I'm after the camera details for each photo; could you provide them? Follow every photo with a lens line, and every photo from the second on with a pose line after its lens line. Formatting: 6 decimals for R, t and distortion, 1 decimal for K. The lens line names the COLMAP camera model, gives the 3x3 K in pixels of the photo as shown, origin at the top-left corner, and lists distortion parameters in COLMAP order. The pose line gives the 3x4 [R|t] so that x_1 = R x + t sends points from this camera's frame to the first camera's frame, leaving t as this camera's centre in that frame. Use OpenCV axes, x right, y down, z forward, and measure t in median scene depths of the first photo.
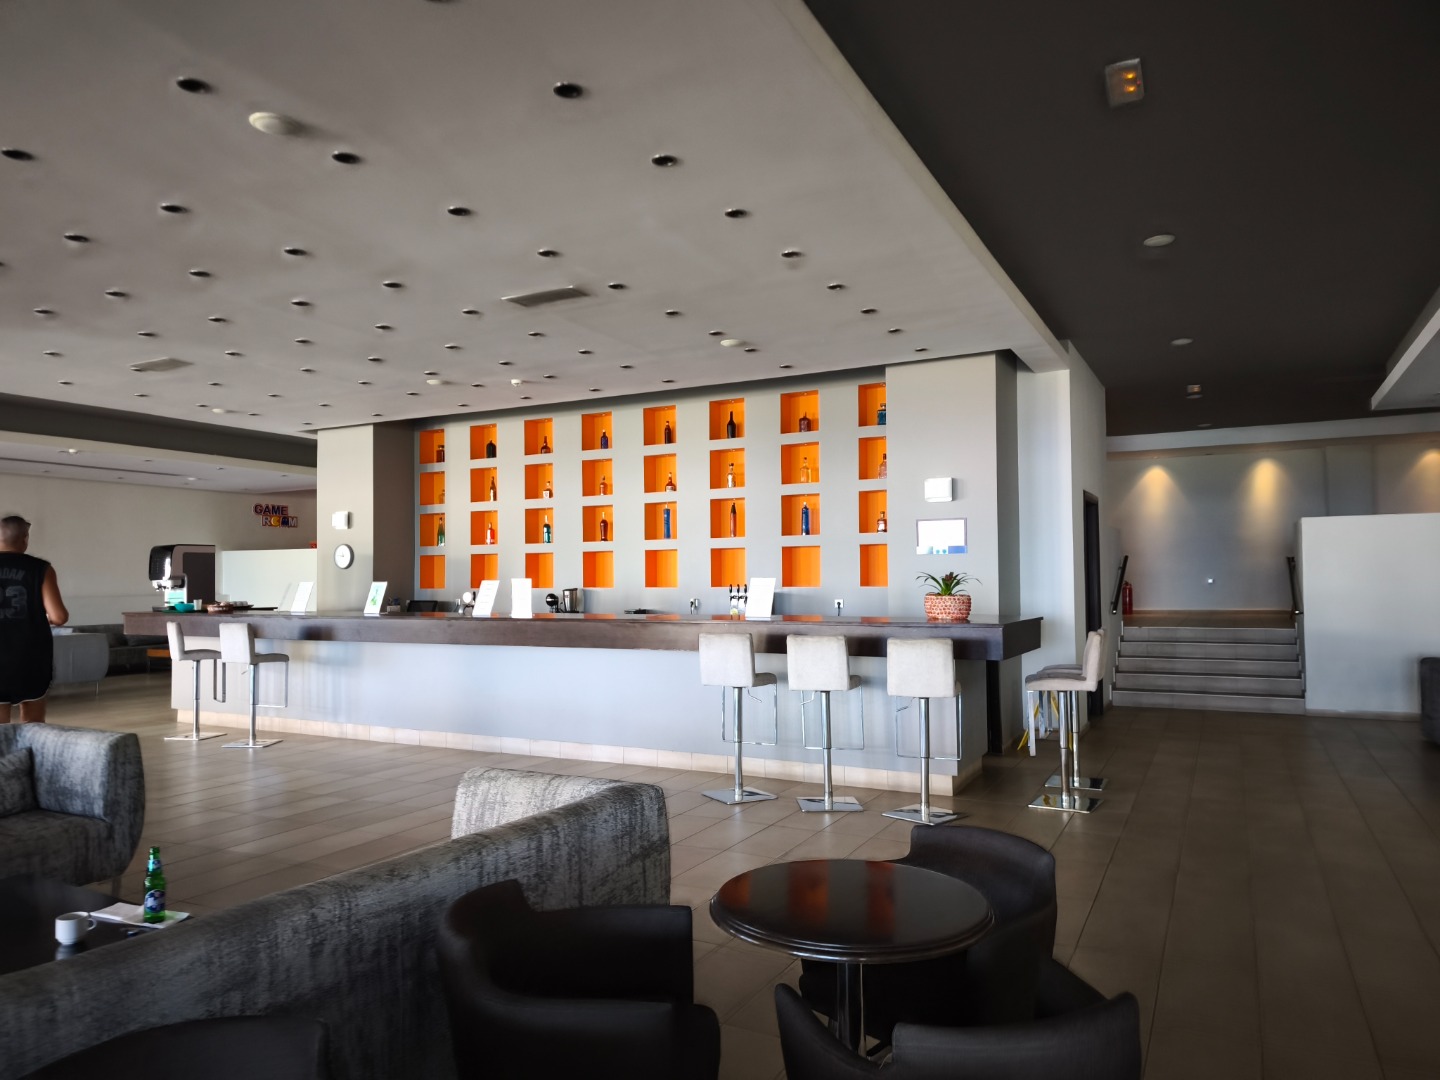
lens RADIAL K [[994.9, 0, 720.5], [0, 994.9, 540.8], [0, 0, 1]] dist [0.004076, -0.016420]
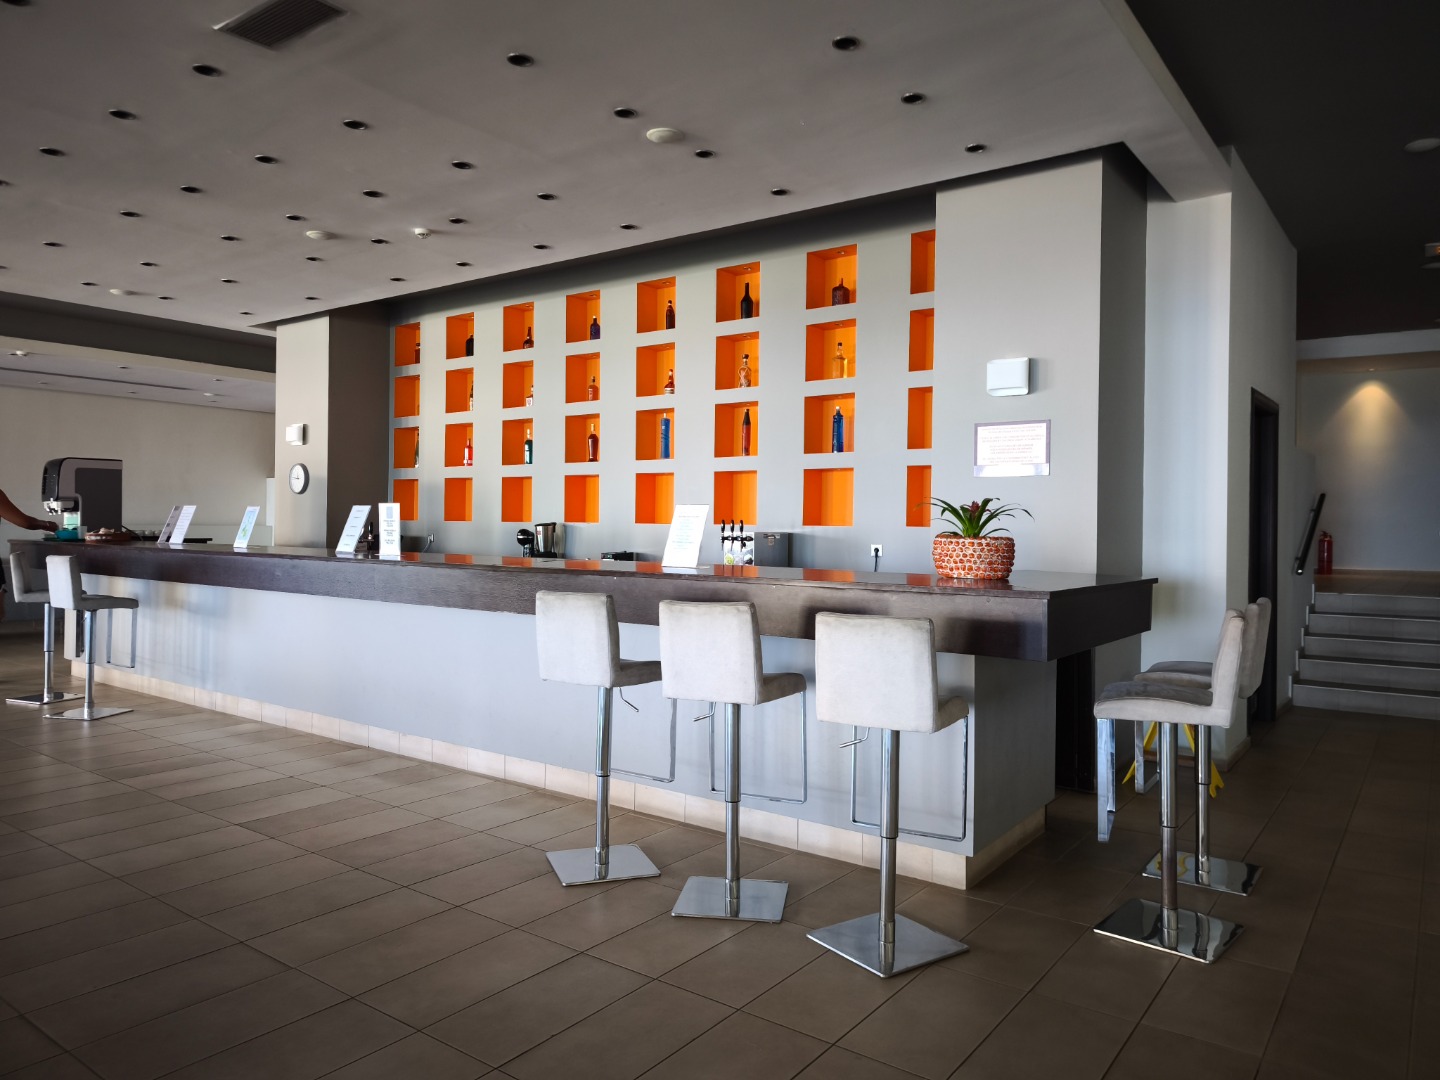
lens RADIAL K [[994.9, 0, 758.1], [0, 994.9, 520.9], [0, 0, 1]] dist [0.004076, -0.016420]
pose [[0.990339, 0.019853, -0.137242, 0.124046], [-0.015078, 0.999247, 0.035743, 0.017791], [0.137848, -0.033328, 0.989892, 0.280275]]
